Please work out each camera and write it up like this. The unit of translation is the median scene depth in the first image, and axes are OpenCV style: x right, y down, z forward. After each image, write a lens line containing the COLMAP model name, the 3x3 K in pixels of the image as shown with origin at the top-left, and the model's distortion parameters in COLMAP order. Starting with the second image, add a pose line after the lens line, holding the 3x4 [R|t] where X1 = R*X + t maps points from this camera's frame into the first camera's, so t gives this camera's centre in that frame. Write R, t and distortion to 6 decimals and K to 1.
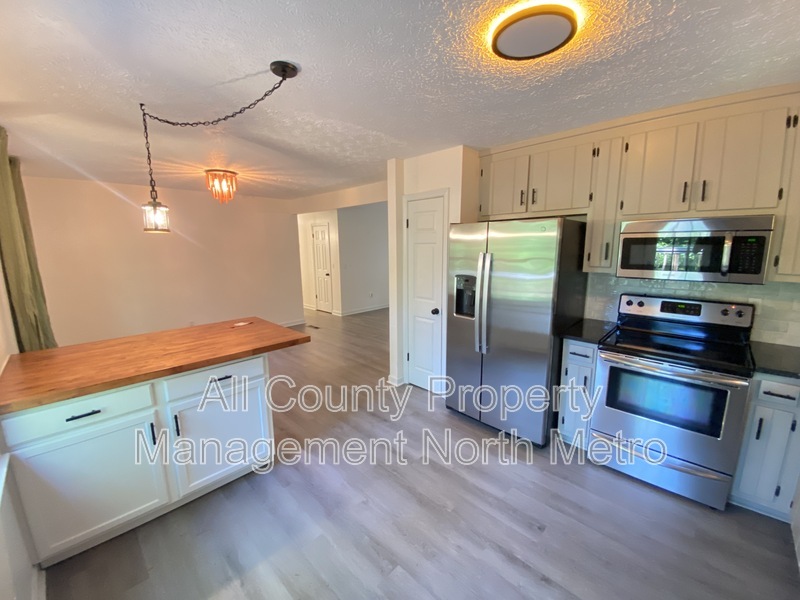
lens RADIAL K [[327.9, 0, 400.0], [0, 327.9, 300.0], [0, 0, 1]] dist [-0.001445, -0.000323]
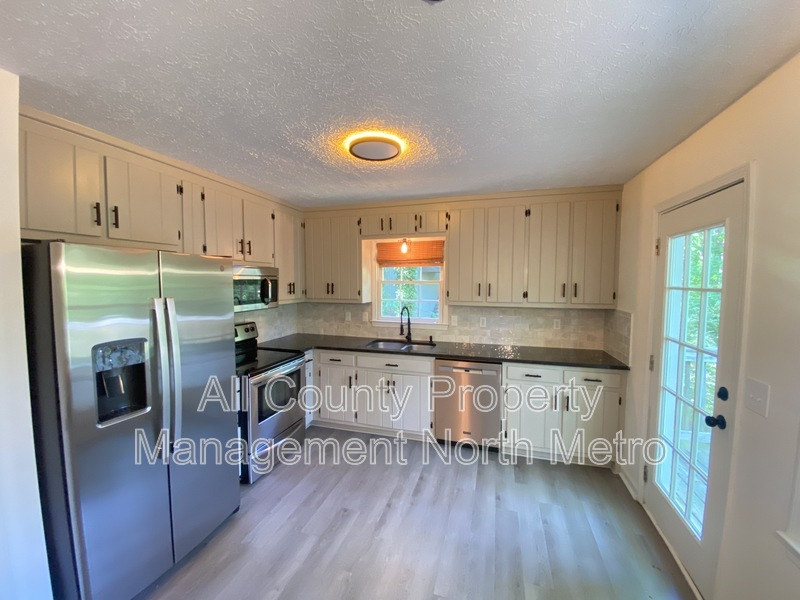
lens RADIAL K [[327.9, 0, 400.0], [0, 327.9, 300.0], [0, 0, 1]] dist [-0.001445, -0.000323]
pose [[-0.462563, -0.042920, 0.885547, -0.675392], [0.151541, 0.980301, 0.126669, -0.193334], [-0.873539, 0.192789, -0.446947, 1.127423]]
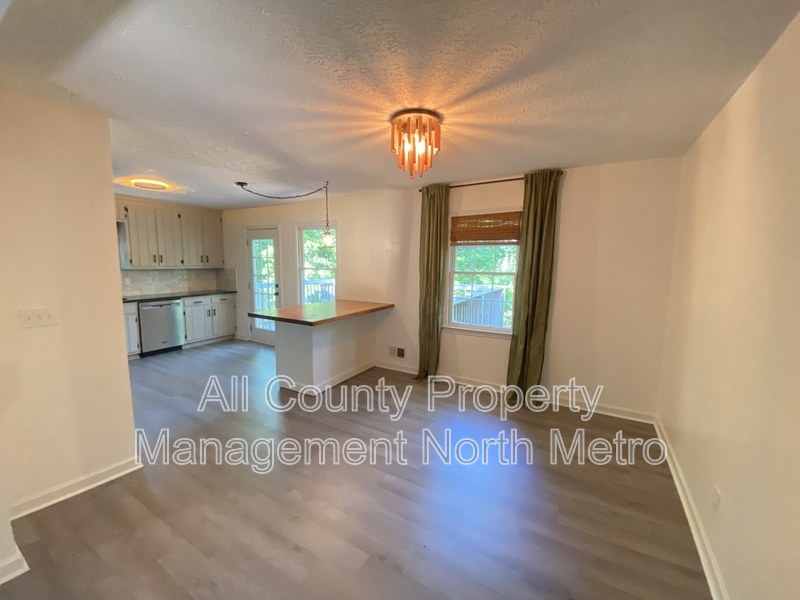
lens RADIAL K [[327.9, 0, 400.0], [0, 327.9, 300.0], [0, 0, 1]] dist [-0.001445, -0.000323]
pose [[-0.969976, 0.022505, -0.242155, -0.700136], [-0.048970, 0.957241, 0.285117, -0.522337], [0.238218, 0.288416, -0.927399, 3.142023]]
